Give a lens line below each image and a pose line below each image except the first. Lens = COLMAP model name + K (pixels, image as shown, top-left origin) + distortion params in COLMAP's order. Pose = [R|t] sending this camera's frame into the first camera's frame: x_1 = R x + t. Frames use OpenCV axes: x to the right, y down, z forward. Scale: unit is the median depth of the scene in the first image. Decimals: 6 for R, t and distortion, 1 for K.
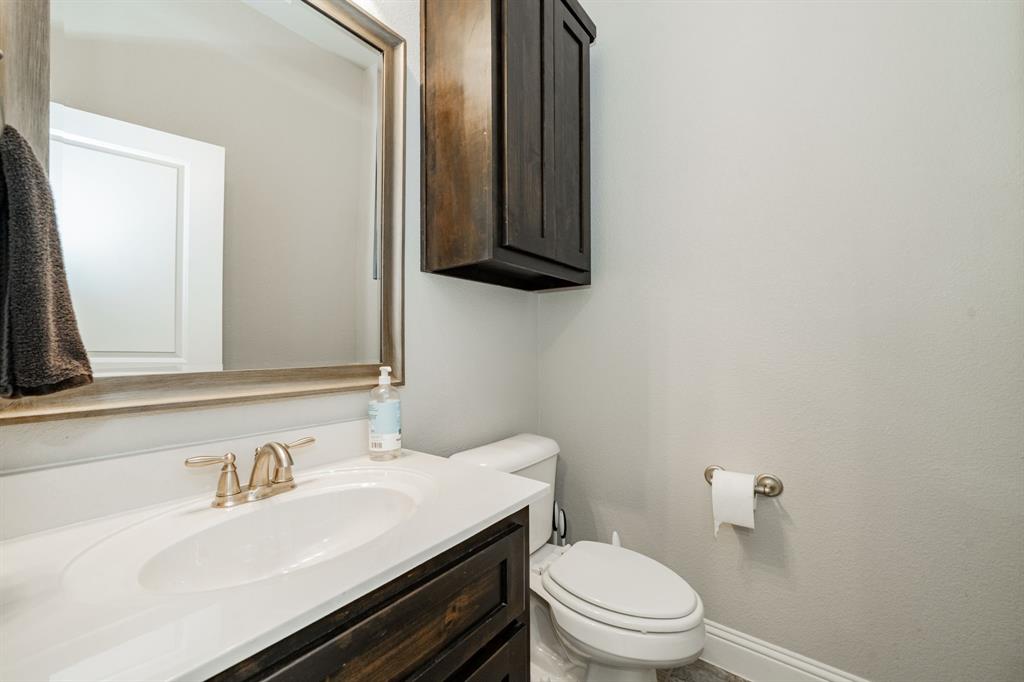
lens RADIAL K [[397.8, 0, 515.8], [0, 397.8, 345.6], [0, 0, 1]] dist [-0.003256, -0.000133]
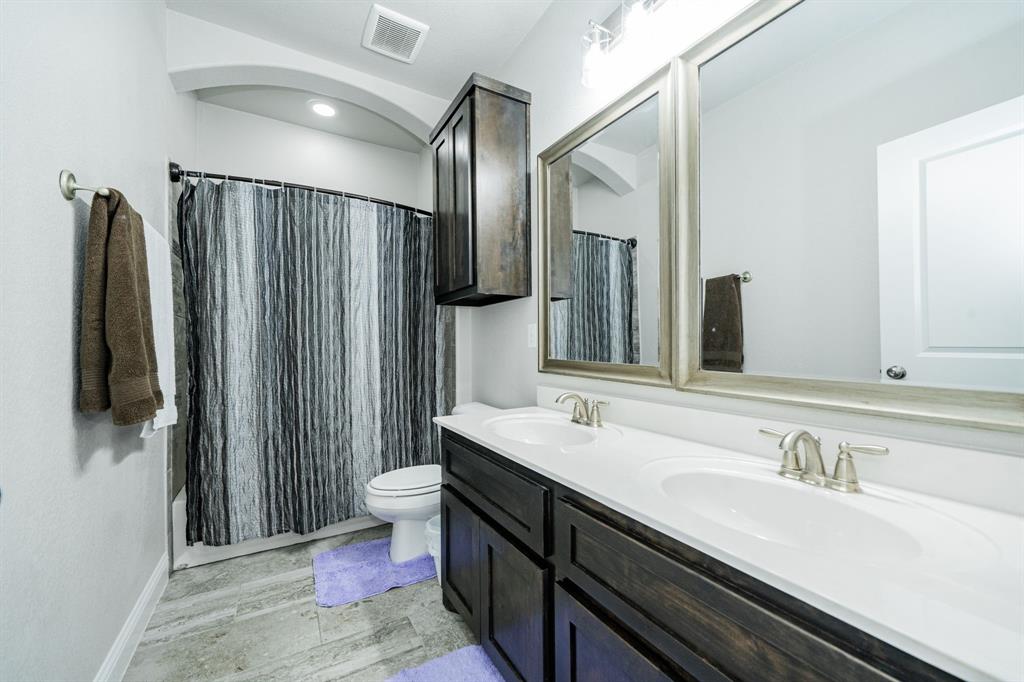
lens RADIAL K [[397.8, 0, 514.2], [0, 397.8, 345.9], [0, 0, 1]] dist [-0.003256, -0.000133]
pose [[-0.358449, 0.007652, -0.933518, 0.693535], [0.033980, 0.999411, -0.004855, -0.007520], [0.932931, -0.033461, -0.358498, 0.704553]]
